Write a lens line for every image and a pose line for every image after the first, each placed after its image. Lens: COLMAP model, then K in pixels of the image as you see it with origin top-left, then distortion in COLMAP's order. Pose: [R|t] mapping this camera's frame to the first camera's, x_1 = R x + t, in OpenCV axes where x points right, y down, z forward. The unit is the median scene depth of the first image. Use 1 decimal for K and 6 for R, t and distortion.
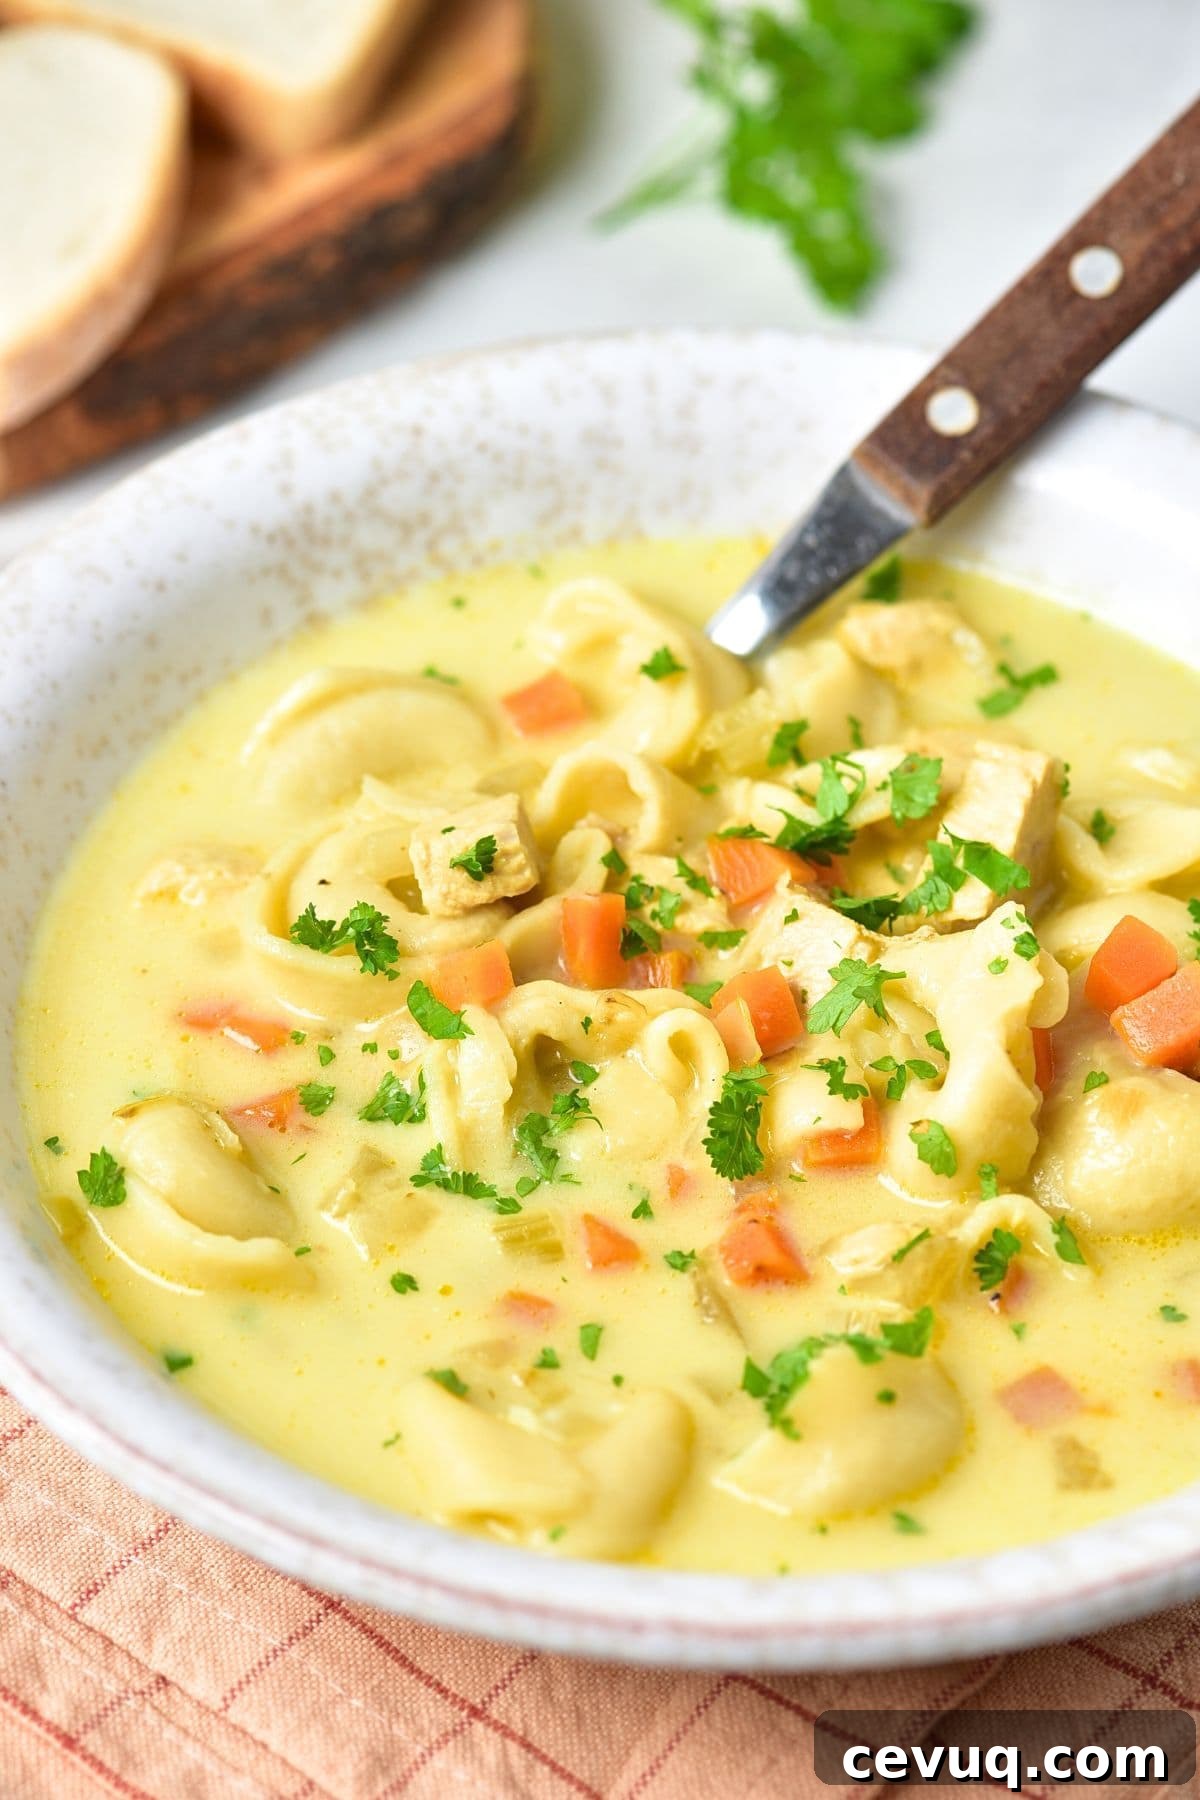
lens RADIAL K [[7575.6, 0, 600.0], [0, 7575.6, 900.0], [0, 0, 1]] dist [-0.054699, 4.926854]
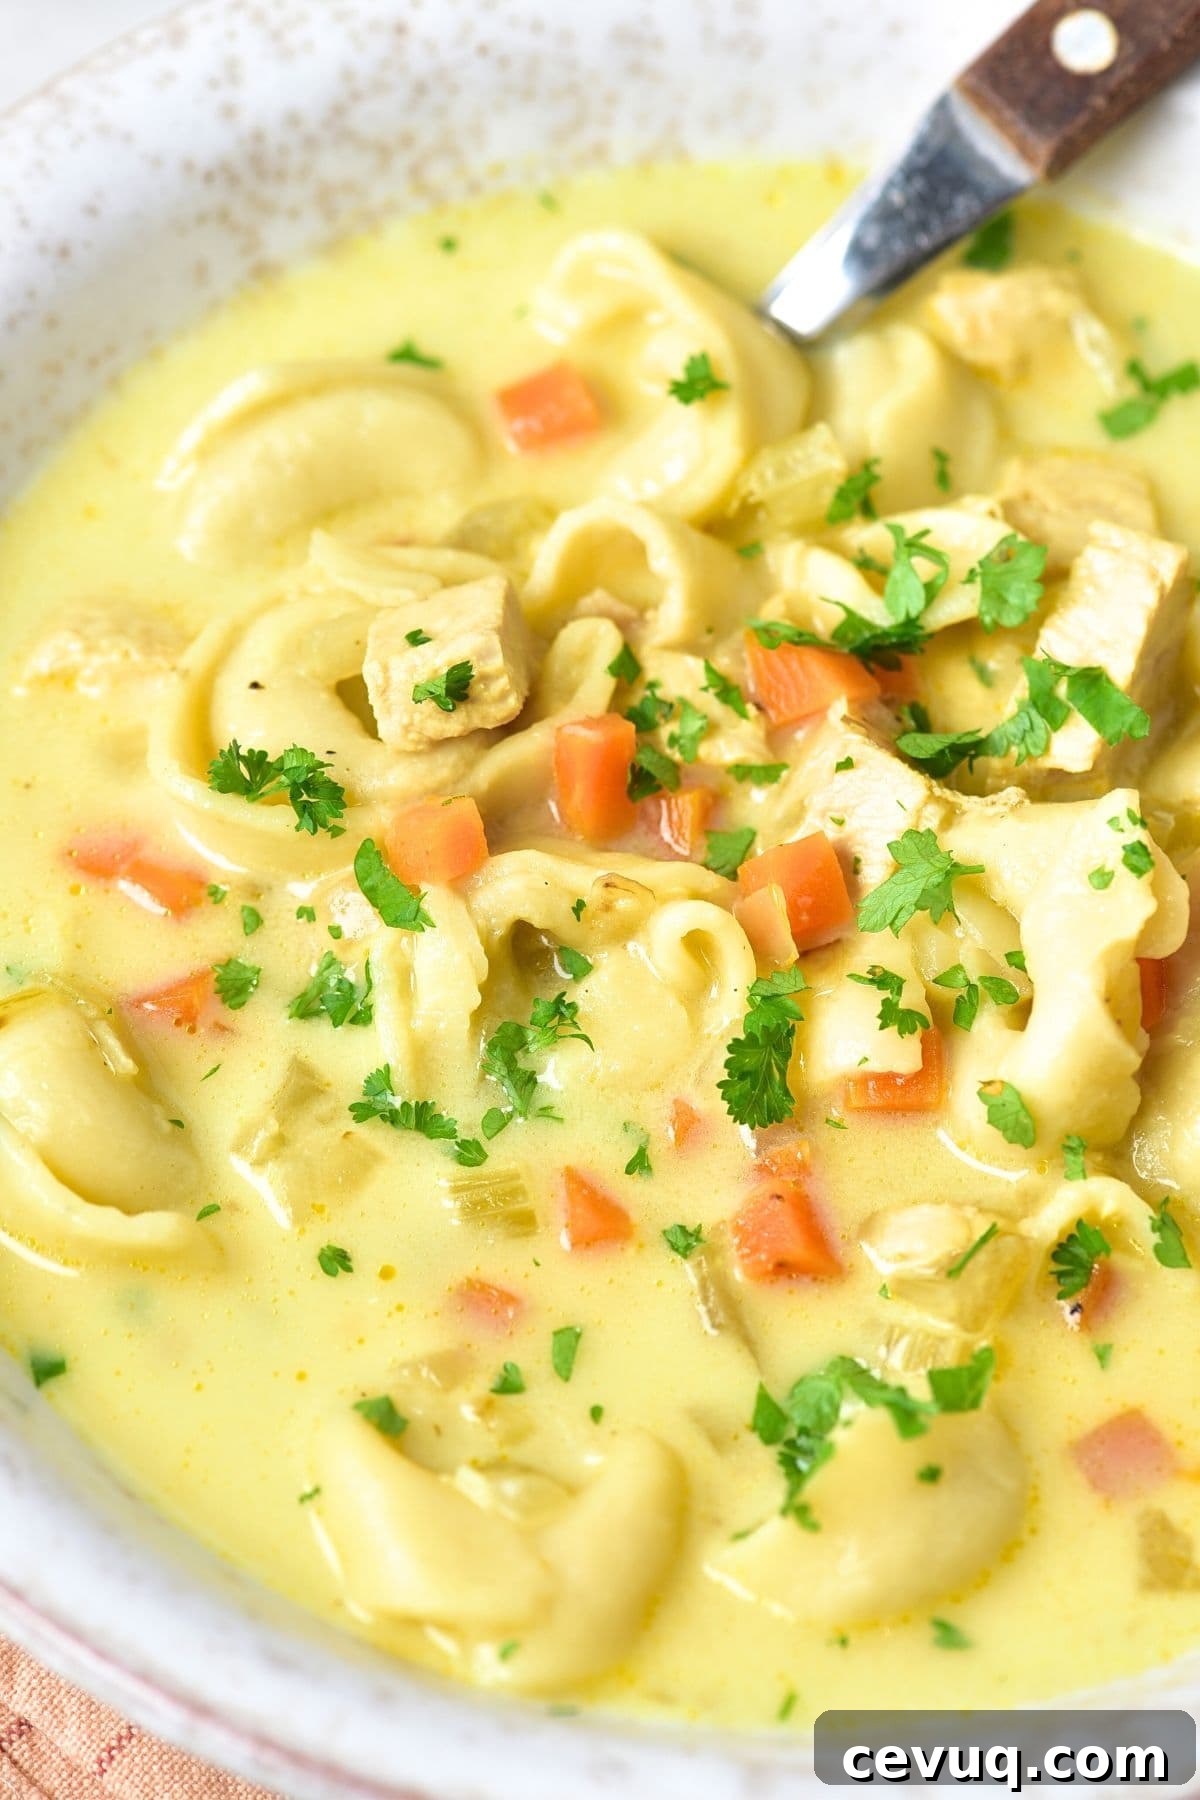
lens RADIAL K [[7575.6, 0, 600.0], [0, 7575.6, 900.0], [0, 0, 1]] dist [-0.054699, 4.926854]
pose [[0.999174, 0.037236, -0.016273, 0.013196], [-0.031687, 0.964635, 0.261676, -0.190227], [0.025441, -0.260944, 0.965019, 0.234400]]
